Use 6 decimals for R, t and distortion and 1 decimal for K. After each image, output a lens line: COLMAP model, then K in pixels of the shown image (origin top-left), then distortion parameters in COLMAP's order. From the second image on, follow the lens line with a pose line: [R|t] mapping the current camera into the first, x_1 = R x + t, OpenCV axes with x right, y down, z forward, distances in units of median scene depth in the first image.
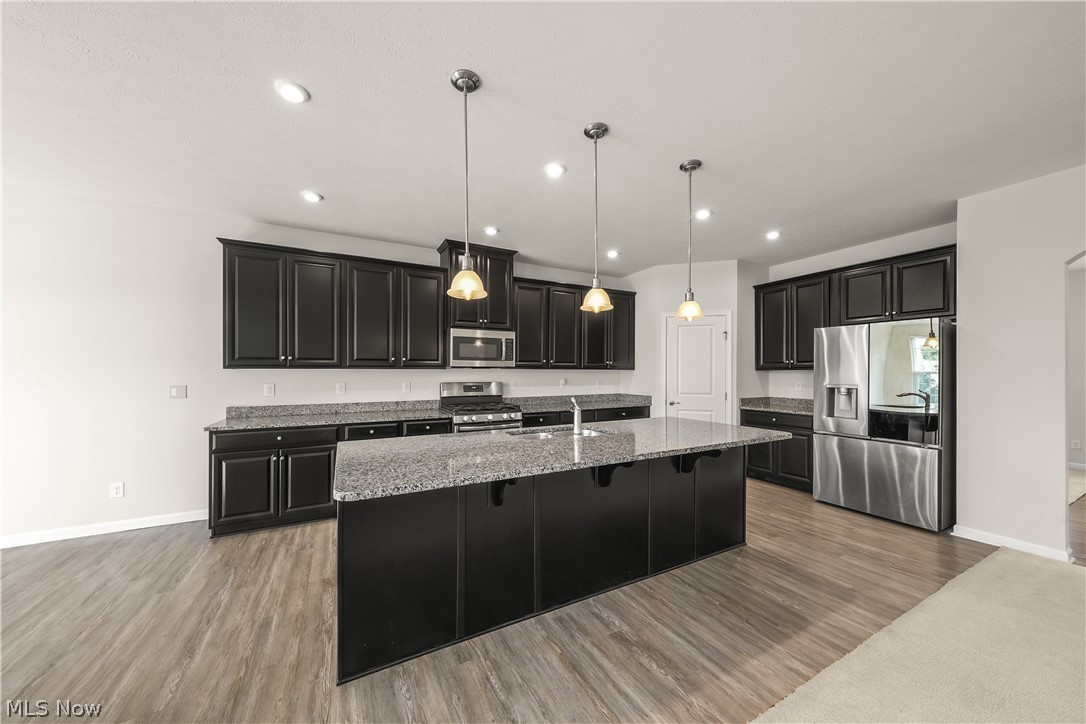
lens RADIAL K [[372.3, 0, 539.4], [0, 372.3, 369.1], [0, 0, 1]] dist [0.004524, 0.000161]
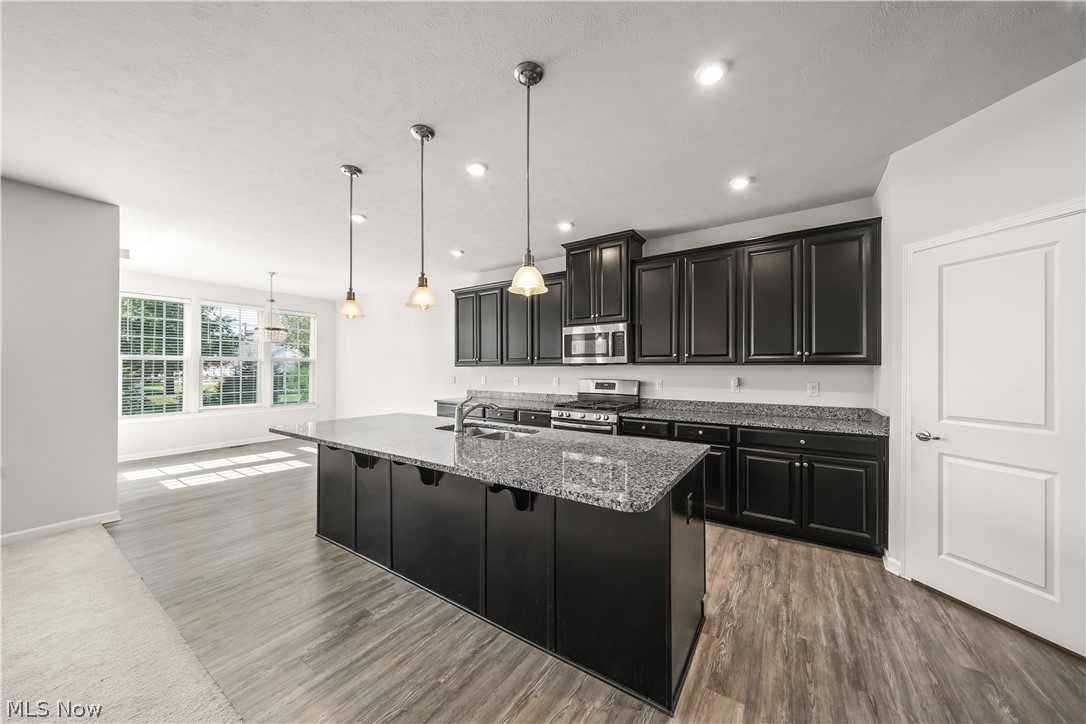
lens RADIAL K [[372.3, 0, 541.8], [0, 372.3, 364.6], [0, 0, 1]] dist [0.004524, 0.000161]
pose [[0.471946, -0.008187, -0.881590, 0.638353], [0.006587, 0.999962, -0.005760, 0.001558], [0.881603, -0.003089, 0.471982, 0.428062]]
